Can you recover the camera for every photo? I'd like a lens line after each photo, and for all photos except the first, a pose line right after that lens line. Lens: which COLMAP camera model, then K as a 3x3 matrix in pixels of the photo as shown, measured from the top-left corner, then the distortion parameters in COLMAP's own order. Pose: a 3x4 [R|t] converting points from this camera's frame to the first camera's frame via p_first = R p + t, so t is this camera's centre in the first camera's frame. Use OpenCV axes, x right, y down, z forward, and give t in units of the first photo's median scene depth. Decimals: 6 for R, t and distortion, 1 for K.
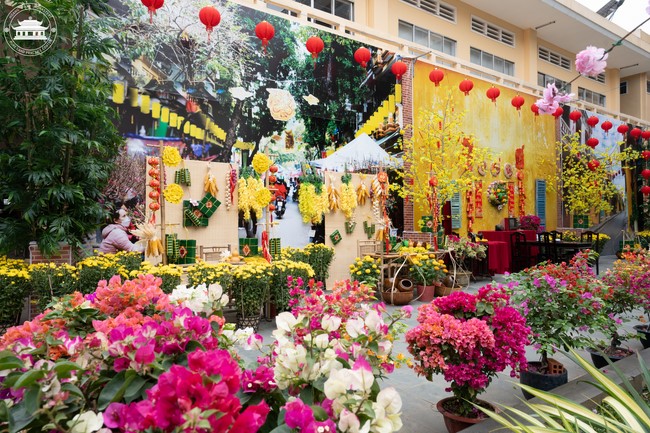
lens RADIAL K [[447.2, 0, 324.3], [0, 447.2, 217.0], [0, 0, 1]] dist [0.083017, 0.003778]
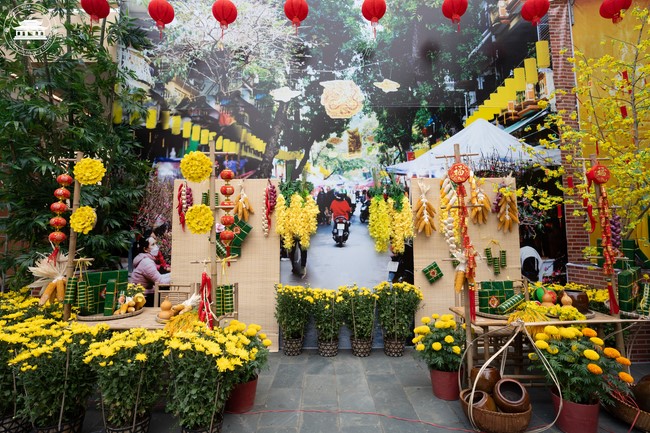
lens RADIAL K [[334.2, 0, 324.2], [0, 334.2, 213.4], [0, 0, 1]] dist [-0.037603, 0.004811]
pose [[0.816143, -0.045786, -0.576034, 0.203836], [0.009881, 0.997816, -0.065312, -0.014960], [0.577766, 0.047611, 0.814813, 0.527869]]
